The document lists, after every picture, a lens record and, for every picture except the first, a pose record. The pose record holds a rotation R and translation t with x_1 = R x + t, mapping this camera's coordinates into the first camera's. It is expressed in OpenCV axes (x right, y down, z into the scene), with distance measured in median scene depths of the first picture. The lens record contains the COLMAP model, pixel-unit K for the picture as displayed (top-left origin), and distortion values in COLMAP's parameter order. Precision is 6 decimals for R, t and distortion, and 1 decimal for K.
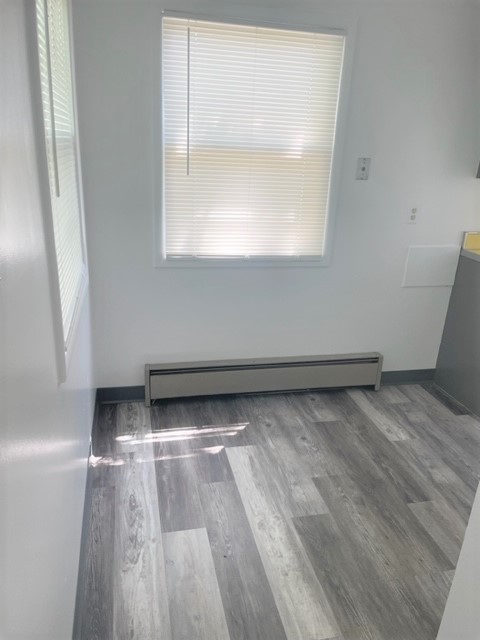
lens RADIAL K [[494.0, 0, 243.9], [0, 494.0, 320.7], [0, 0, 1]] dist [0.006815, -0.023570]
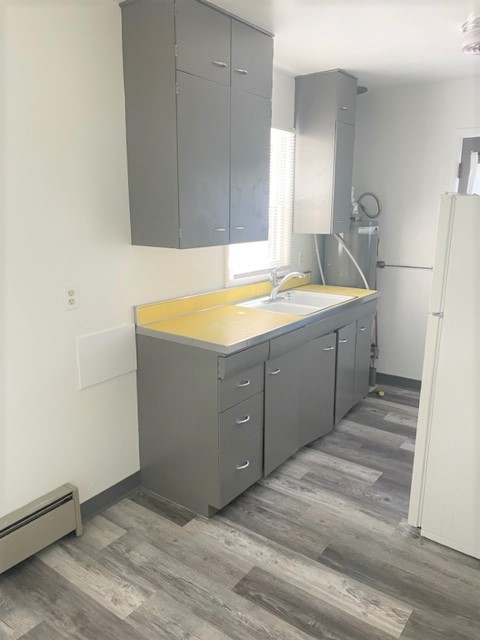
lens RADIAL K [[494.0, 0, 239.9], [0, 494.0, 315.1], [0, 0, 1]] dist [0.006815, -0.023570]
pose [[0.763593, -0.183568, 0.619055, 0.057808], [0.250025, 0.968004, -0.021360, -0.105471], [-0.595326, 0.171089, 0.785057, 0.234390]]
